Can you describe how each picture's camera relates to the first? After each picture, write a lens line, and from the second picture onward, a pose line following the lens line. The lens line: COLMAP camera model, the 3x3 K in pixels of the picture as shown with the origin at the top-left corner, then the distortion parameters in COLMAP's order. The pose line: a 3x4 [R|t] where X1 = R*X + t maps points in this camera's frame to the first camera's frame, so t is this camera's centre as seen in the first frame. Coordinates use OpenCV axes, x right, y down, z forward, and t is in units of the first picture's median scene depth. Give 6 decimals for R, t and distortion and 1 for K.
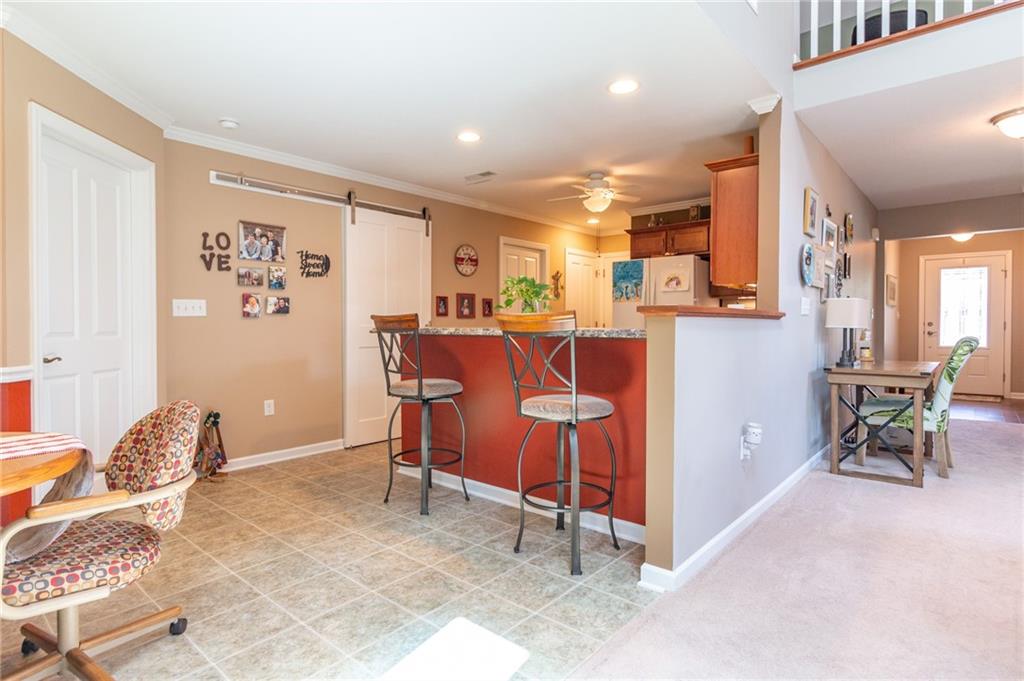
lens RADIAL K [[544.3, 0, 514.1], [0, 544.3, 335.7], [0, 0, 1]] dist [-0.005071, 0.000601]
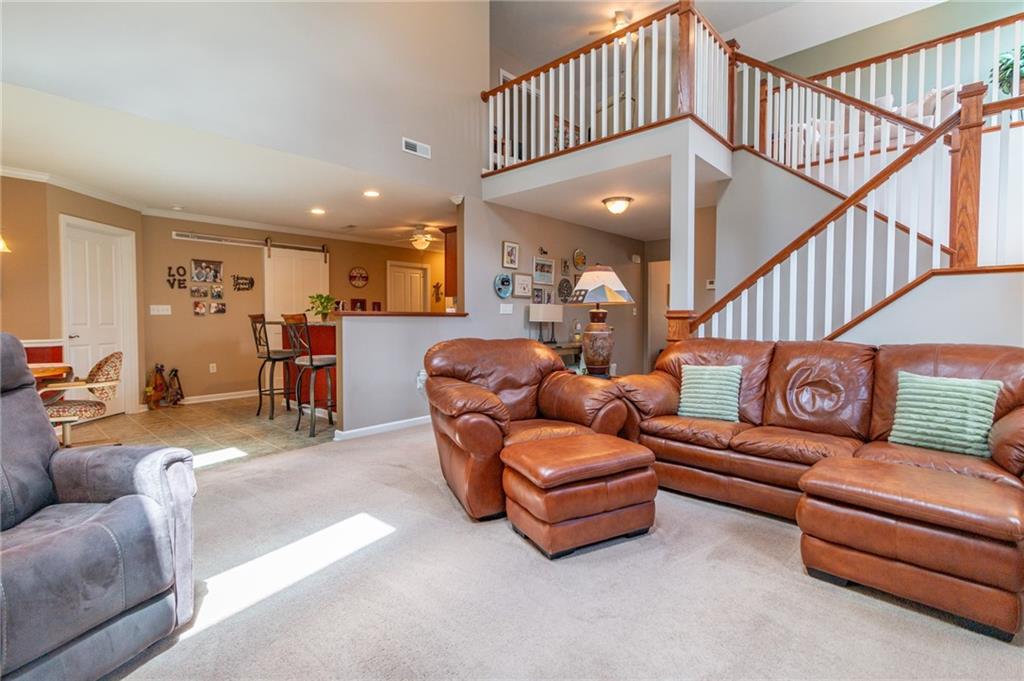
lens RADIAL K [[477.1, 0, 510.5], [0, 477.1, 334.8], [0, 0, 1]] dist [0.000230, 0.001099]
pose [[0.999659, 0.000905, -0.026099, 0.543940], [-0.000562, 0.999913, 0.013173, 0.008107], [0.026108, -0.013154, 0.999573, -0.488806]]
